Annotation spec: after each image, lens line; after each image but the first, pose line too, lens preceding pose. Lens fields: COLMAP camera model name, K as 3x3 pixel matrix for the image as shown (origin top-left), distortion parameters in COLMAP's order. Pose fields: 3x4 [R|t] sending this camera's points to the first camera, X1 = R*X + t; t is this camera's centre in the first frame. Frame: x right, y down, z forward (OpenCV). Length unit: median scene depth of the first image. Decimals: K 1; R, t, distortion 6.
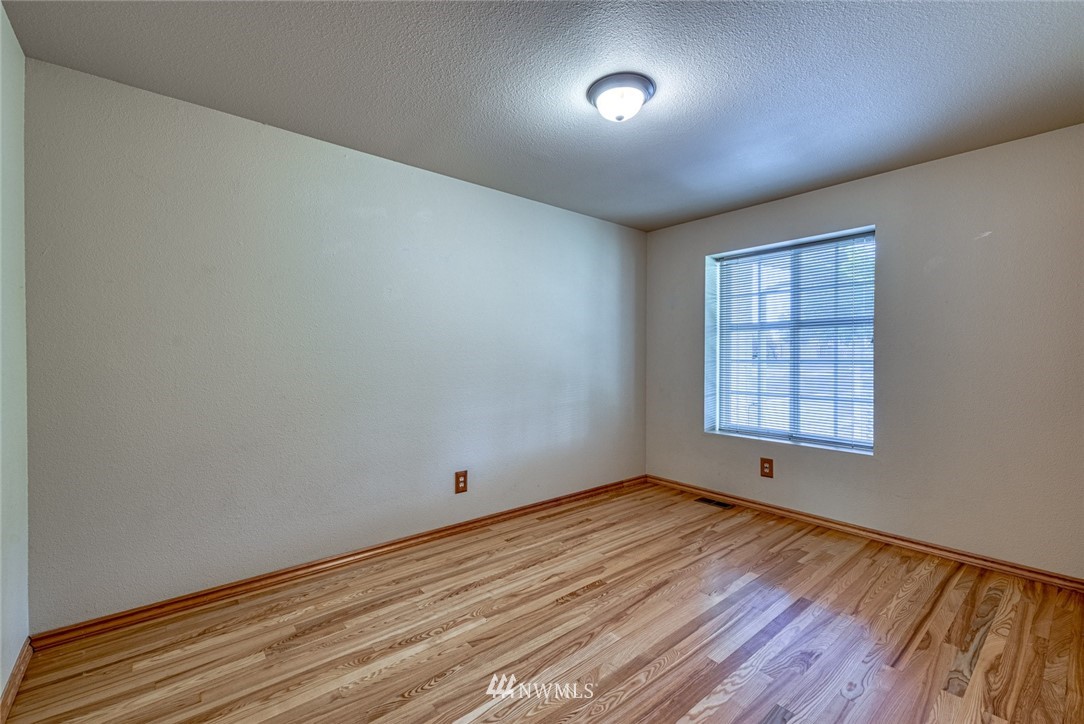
lens RADIAL K [[468.5, 0, 542.3], [0, 468.5, 358.1], [0, 0, 1]] dist [0.021296, -0.010557]
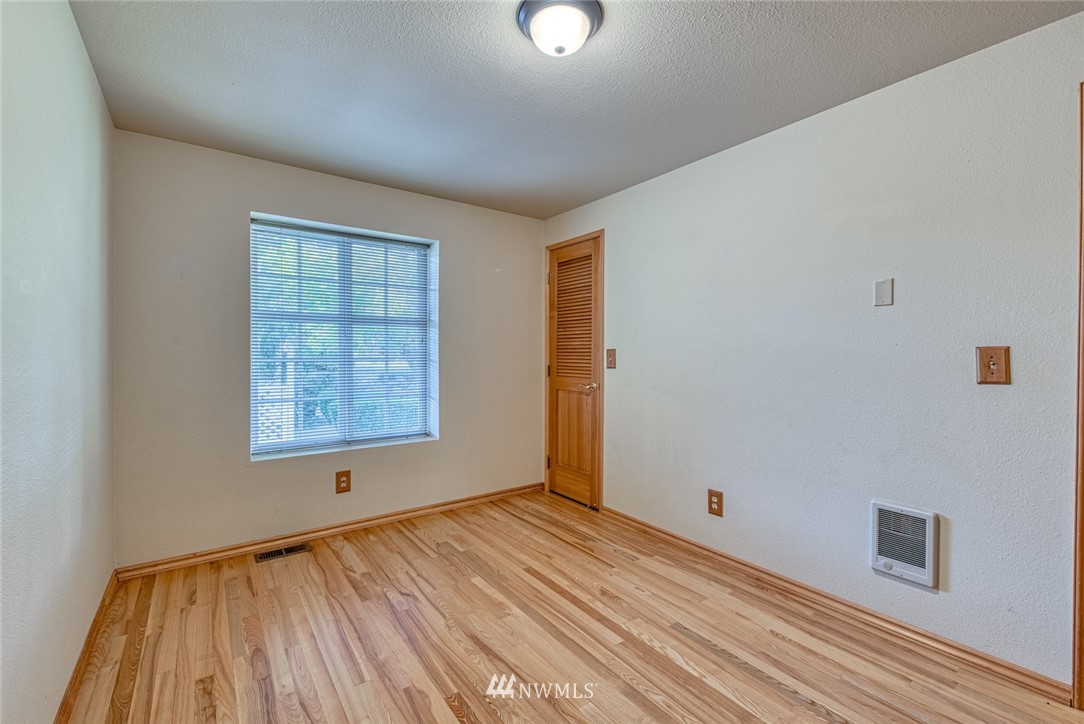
lens RADIAL K [[468.5, 0, 542.3], [0, 468.5, 358.1], [0, 0, 1]] dist [0.021296, -0.010557]
pose [[0.063254, -0.013489, 0.997906, -0.433500], [0.003583, 0.999905, 0.013289, -0.005363], [-0.997991, 0.002735, 0.063296, 0.696162]]
